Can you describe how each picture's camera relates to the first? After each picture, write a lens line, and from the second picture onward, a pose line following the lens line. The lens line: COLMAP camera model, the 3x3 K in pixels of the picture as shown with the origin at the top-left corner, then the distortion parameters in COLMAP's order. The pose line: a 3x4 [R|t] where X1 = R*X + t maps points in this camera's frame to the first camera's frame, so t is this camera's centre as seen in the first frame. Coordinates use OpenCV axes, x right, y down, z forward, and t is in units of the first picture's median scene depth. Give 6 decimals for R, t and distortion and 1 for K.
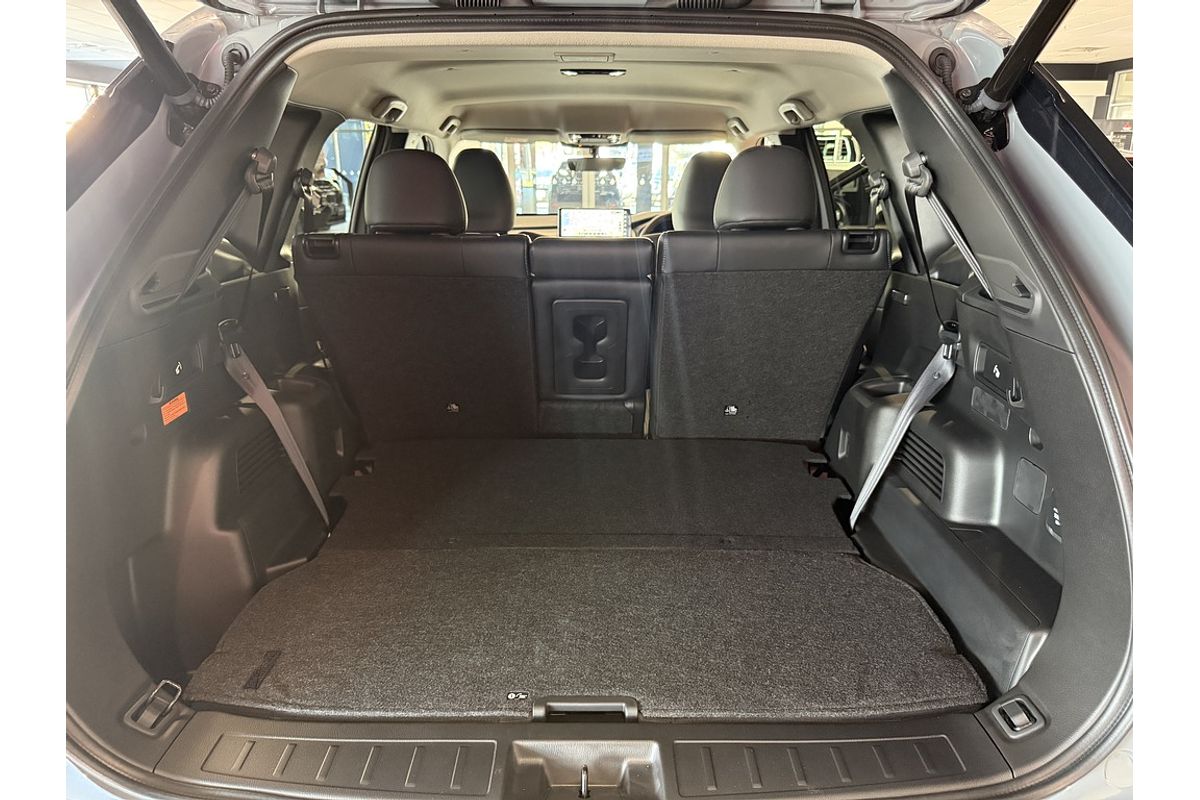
lens RADIAL K [[774.1, 0, 600.0], [0, 774.1, 400.0], [0, 0, 1]] dist [0.083163, -0.097584]
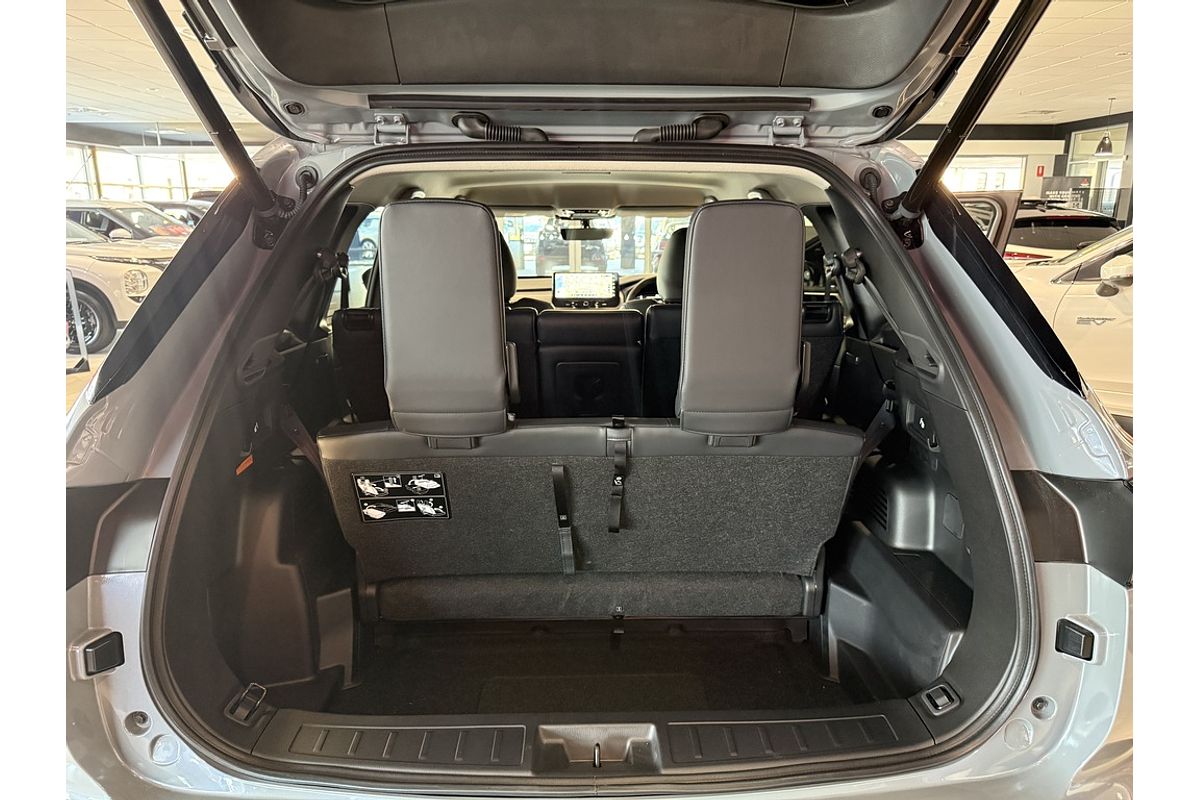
lens RADIAL K [[774.1, 0, 600.0], [0, 774.1, 400.0], [0, 0, 1]] dist [0.083163, -0.097584]
pose [[0.999772, -0.010044, 0.018860, -0.024403], [0.011169, 0.998104, -0.060523, -0.003133], [-0.018216, 0.060720, 0.997989, -0.209962]]
